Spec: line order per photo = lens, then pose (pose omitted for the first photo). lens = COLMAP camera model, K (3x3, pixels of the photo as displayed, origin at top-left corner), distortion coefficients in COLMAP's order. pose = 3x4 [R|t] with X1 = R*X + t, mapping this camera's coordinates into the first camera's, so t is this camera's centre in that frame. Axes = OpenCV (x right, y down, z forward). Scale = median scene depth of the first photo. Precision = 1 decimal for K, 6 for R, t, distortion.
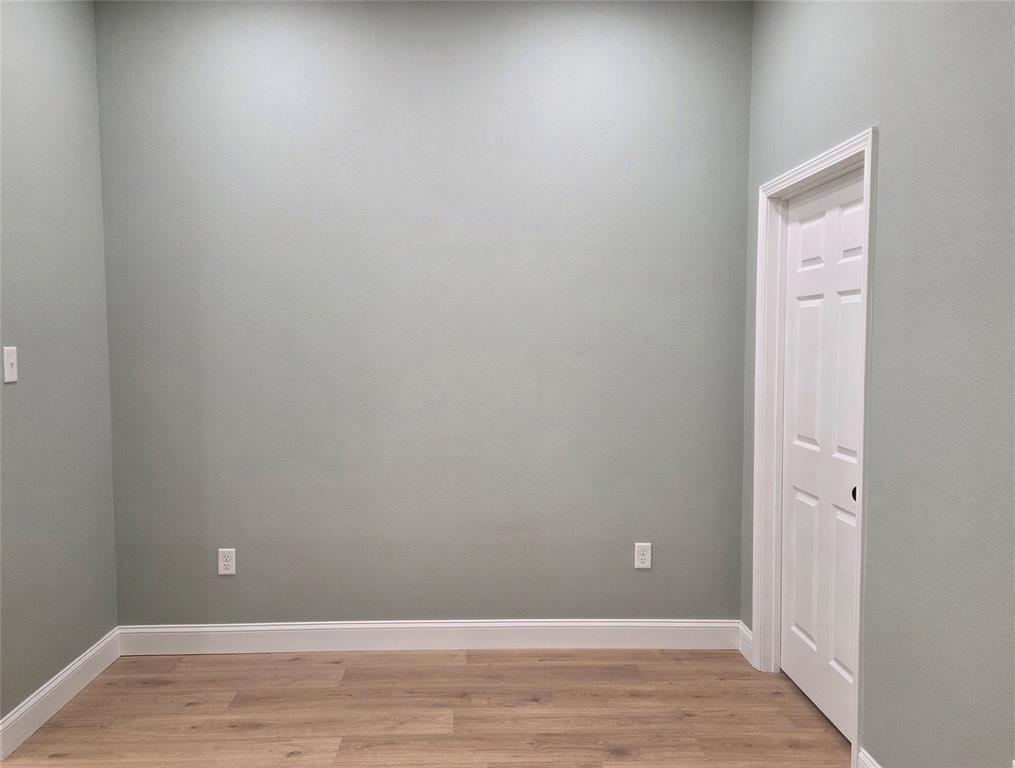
lens RADIAL K [[759.7, 0, 475.8], [0, 759.7, 383.6], [0, 0, 1]] dist [0.041961, -0.010909]
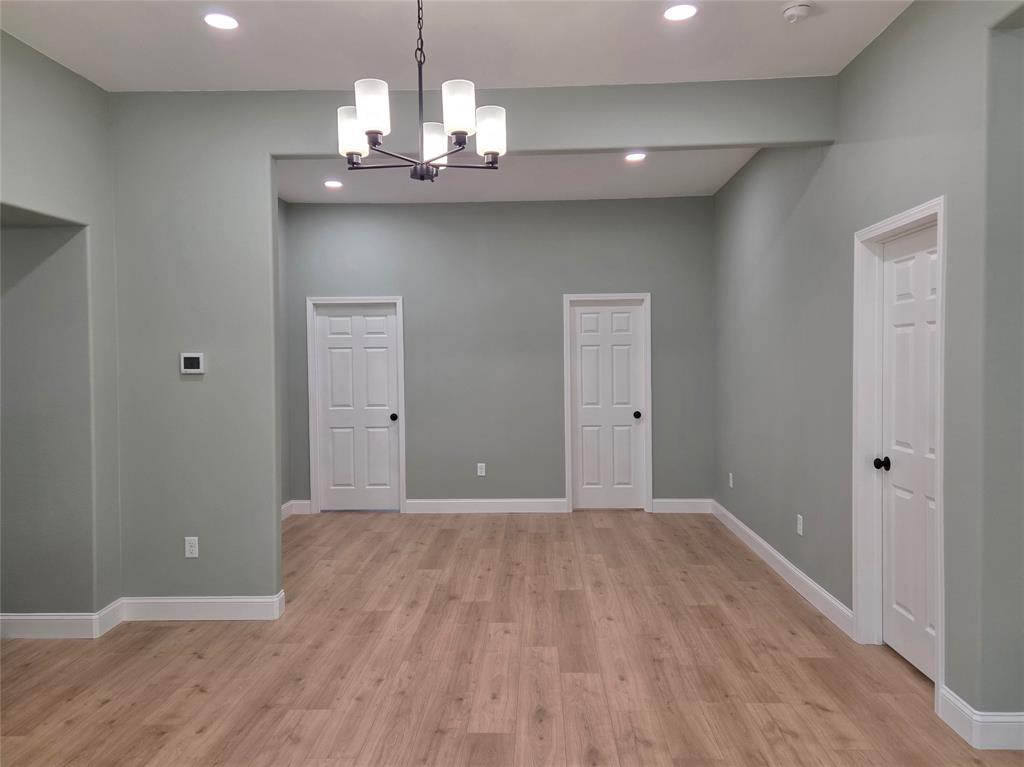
lens RADIAL K [[762.8, 0, 518.3], [0, 762.8, 376.7], [0, 0, 1]] dist [0.027148, -0.009804]
pose [[0.034872, -0.010598, 0.999336, -1.923151], [0.068702, 0.997604, 0.008183, -0.001069], [-0.997028, 0.068371, 0.035516, 0.331379]]
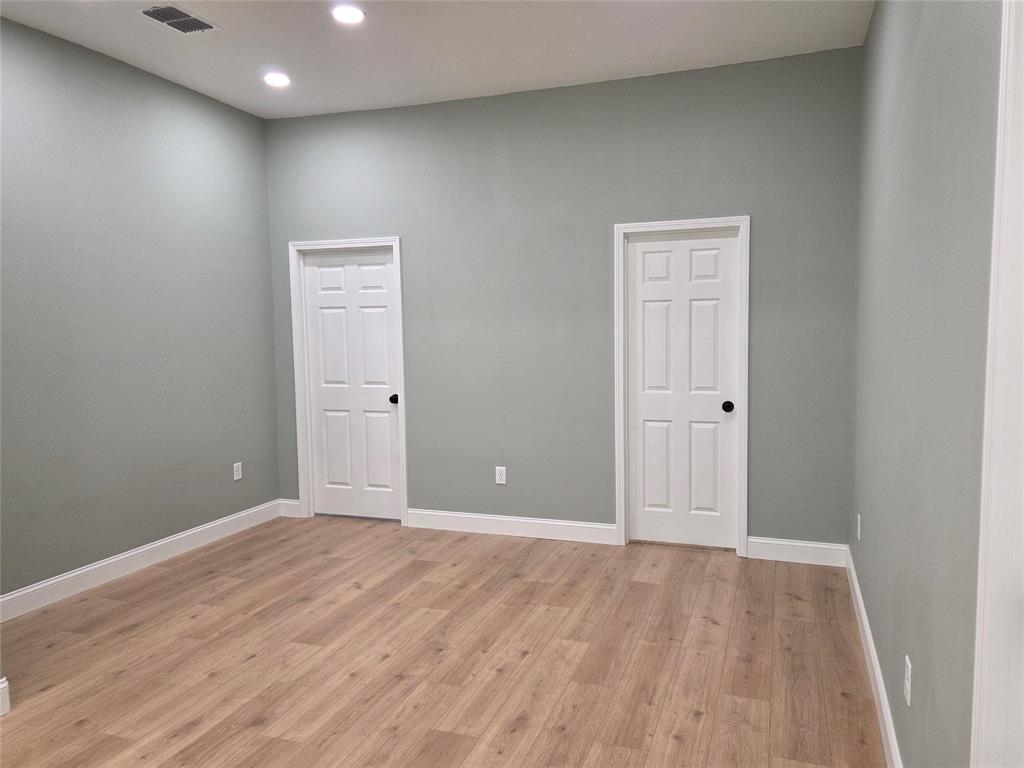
lens RADIAL K [[762.8, 0, 506.0], [0, 762.8, 394.7], [0, 0, 1]] dist [0.027148, -0.009804]
pose [[0.346522, -0.080993, 0.934539, -1.158192], [0.063965, 0.995987, 0.062601, 0.011008], [-0.935859, 0.038085, 0.350312, -0.060768]]
